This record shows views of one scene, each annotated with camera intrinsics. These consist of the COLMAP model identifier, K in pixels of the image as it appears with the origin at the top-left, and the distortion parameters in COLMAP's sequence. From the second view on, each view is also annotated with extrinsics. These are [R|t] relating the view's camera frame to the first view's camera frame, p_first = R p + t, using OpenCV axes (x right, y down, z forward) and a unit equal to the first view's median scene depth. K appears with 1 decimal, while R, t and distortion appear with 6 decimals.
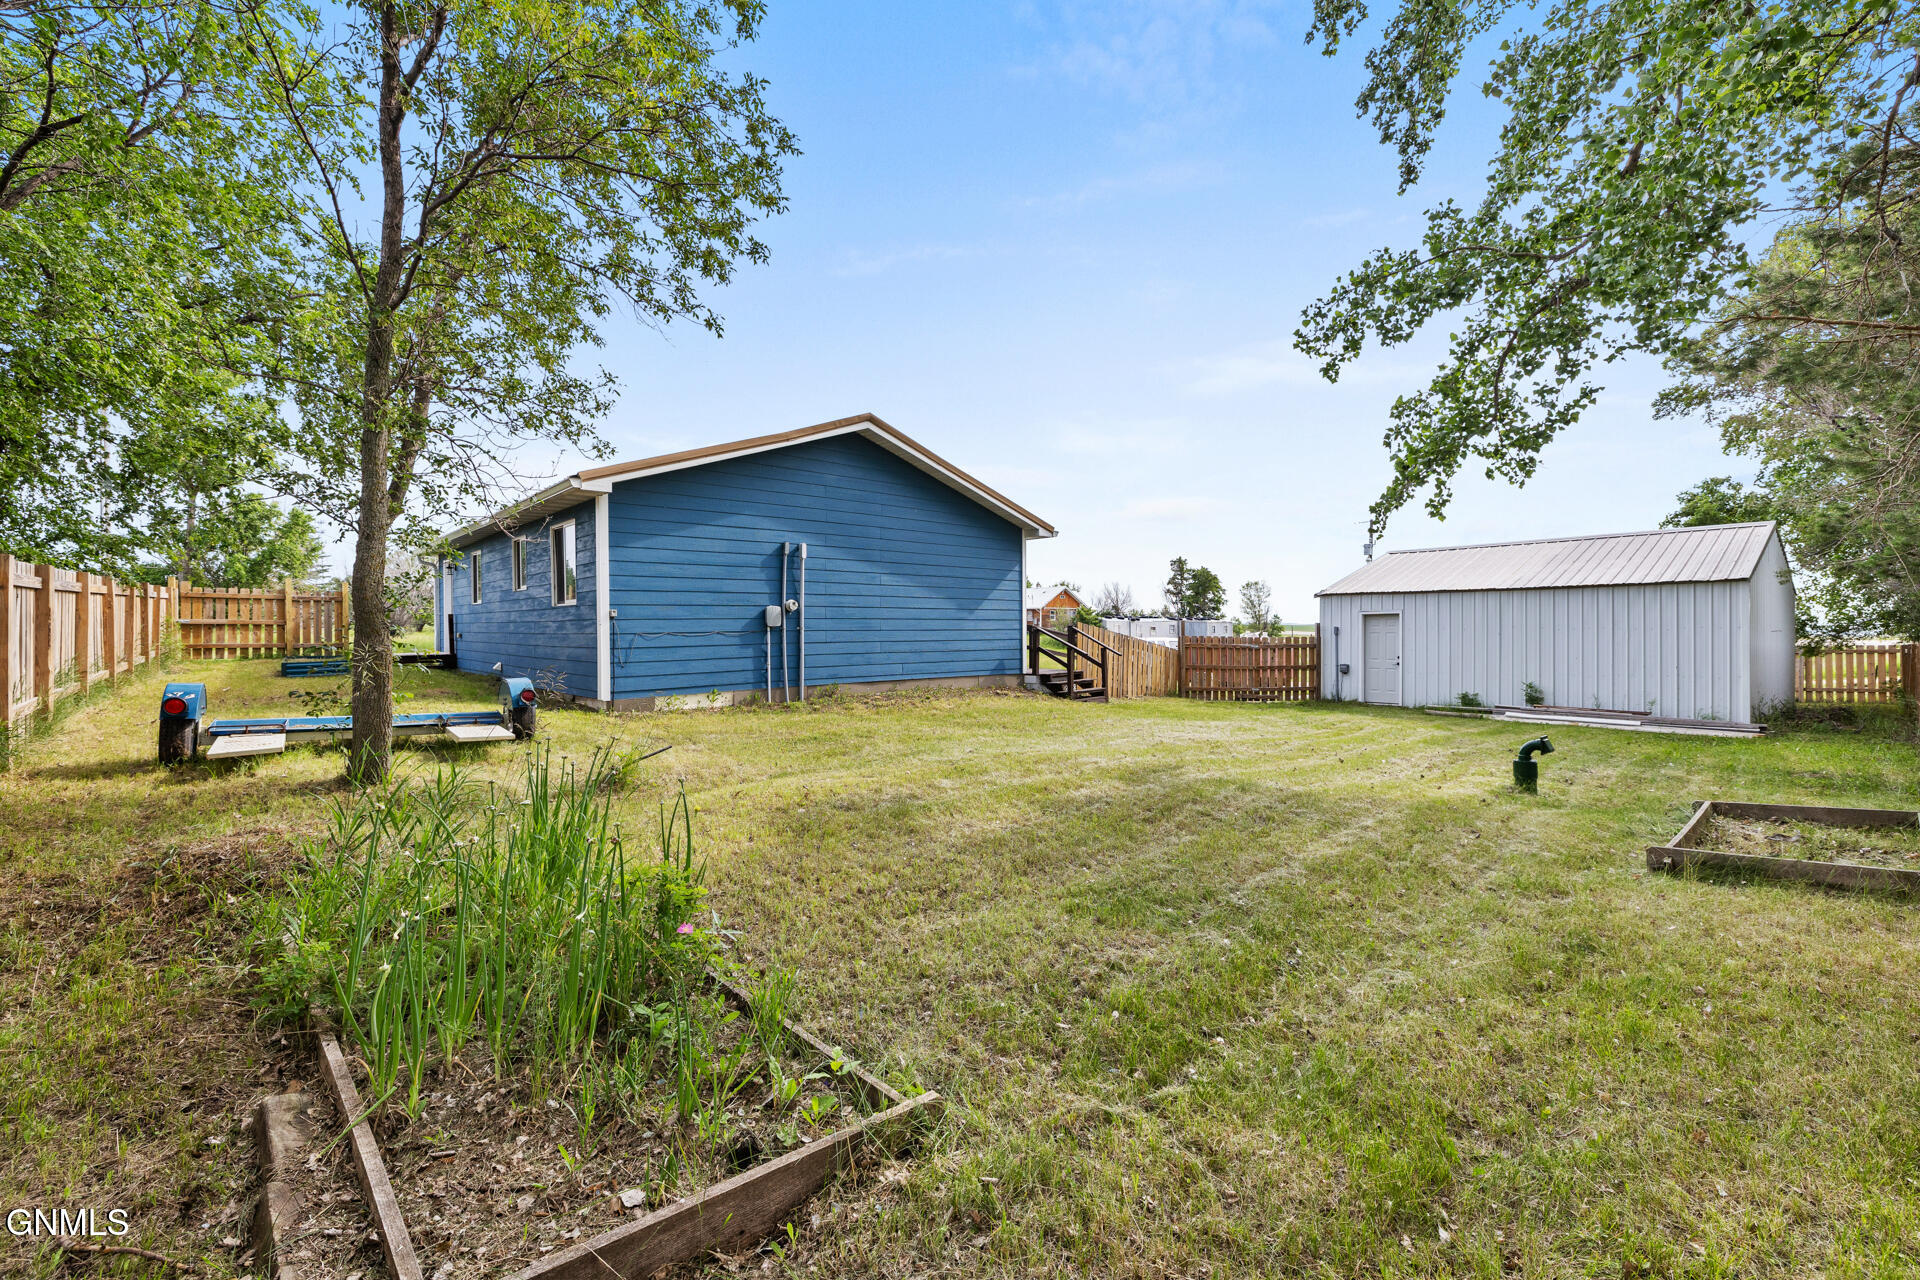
lens RADIAL K [[824.9, 0, 957.2], [0, 824.9, 638.2], [0, 0, 1]] dist [0.006536, 0.000009]
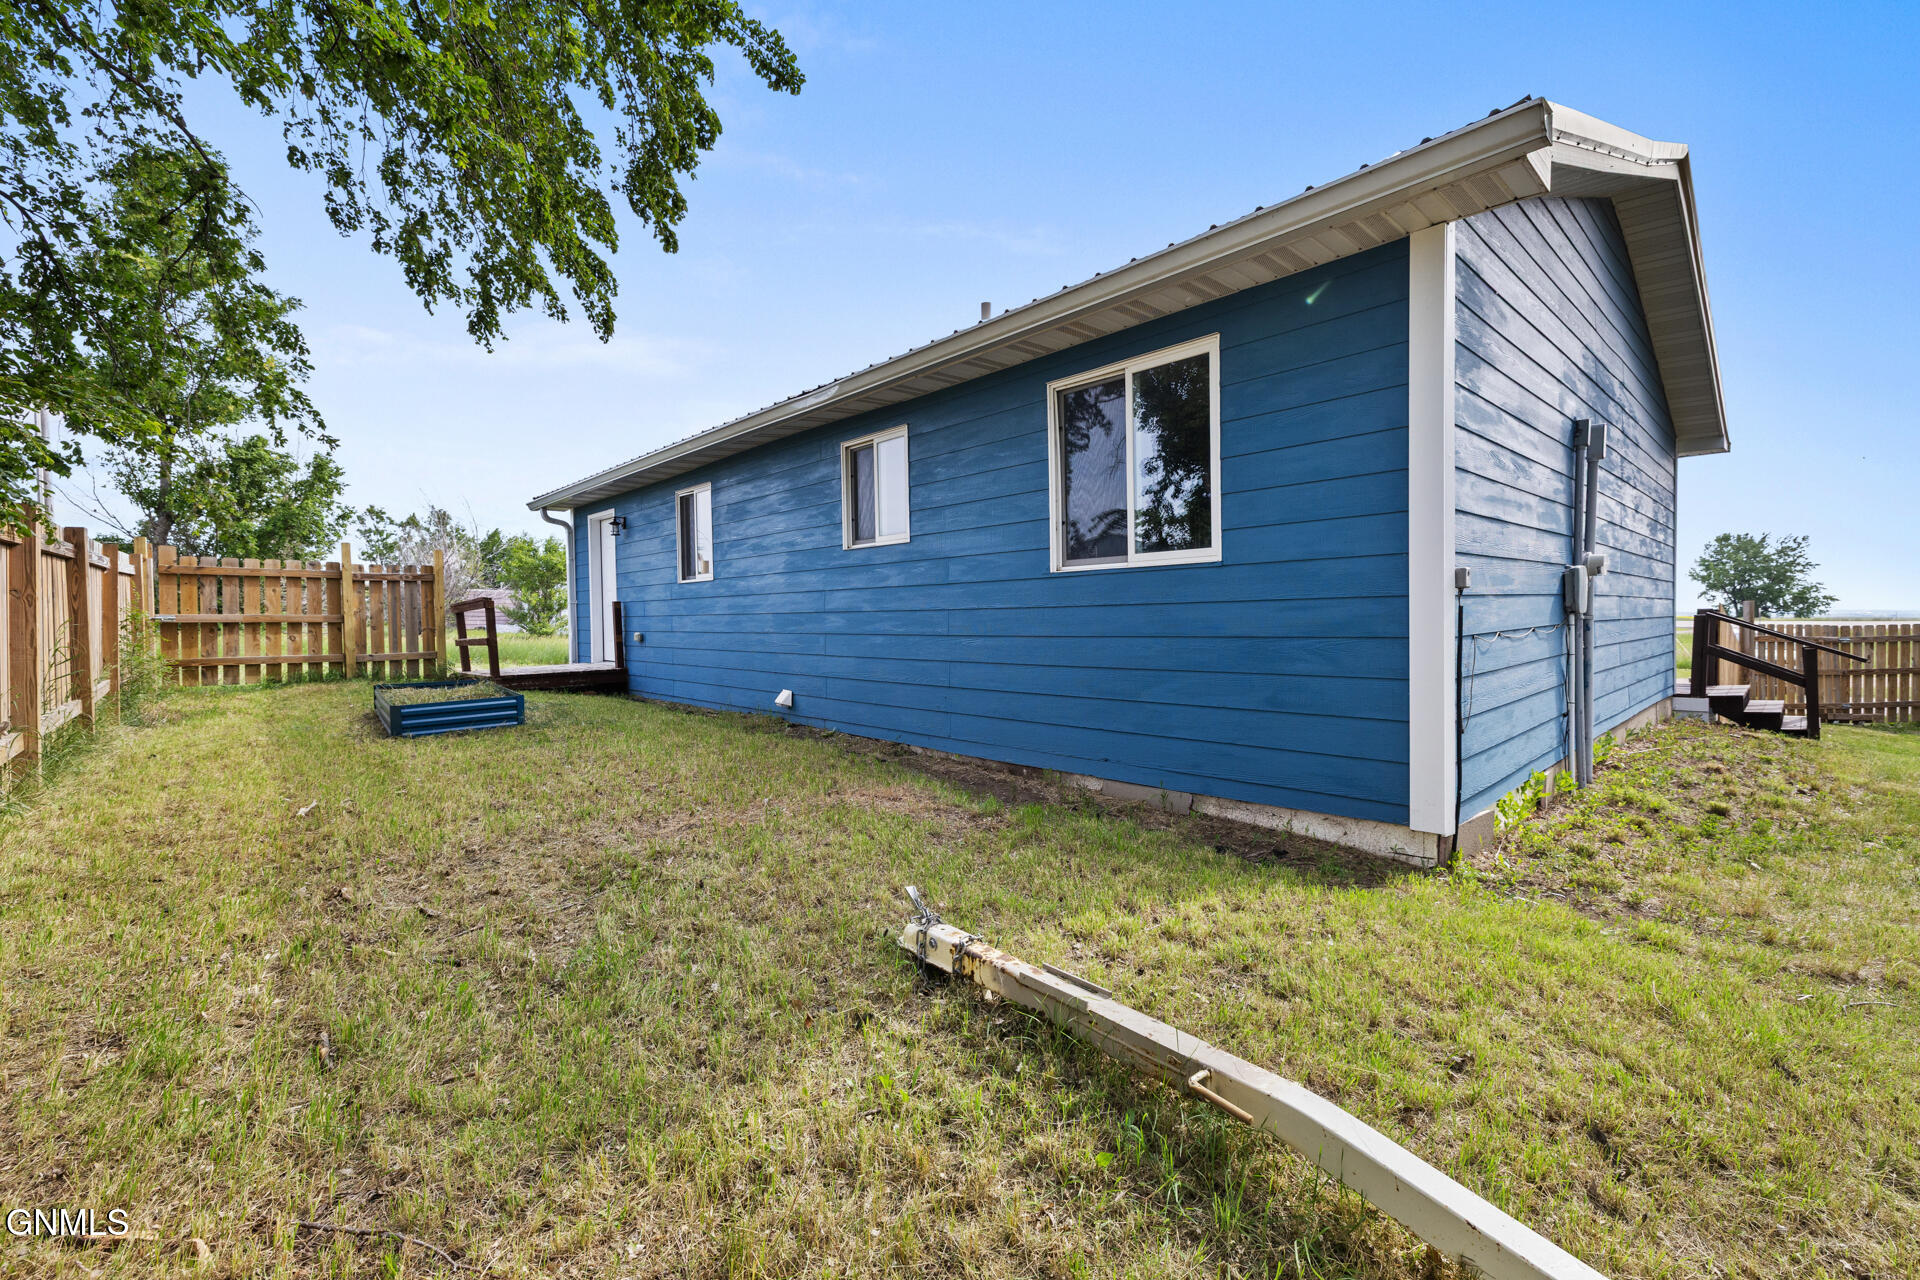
lens RADIAL K [[824.9, 0, 963.0], [0, 824.9, 630.1], [0, 0, 1]] dist [0.006536, 0.000009]
pose [[0.999716, -0.010323, 0.021483, -0.399531], [0.010204, 0.999932, 0.005644, -0.009779], [-0.021539, -0.005424, 0.999753, 0.422007]]
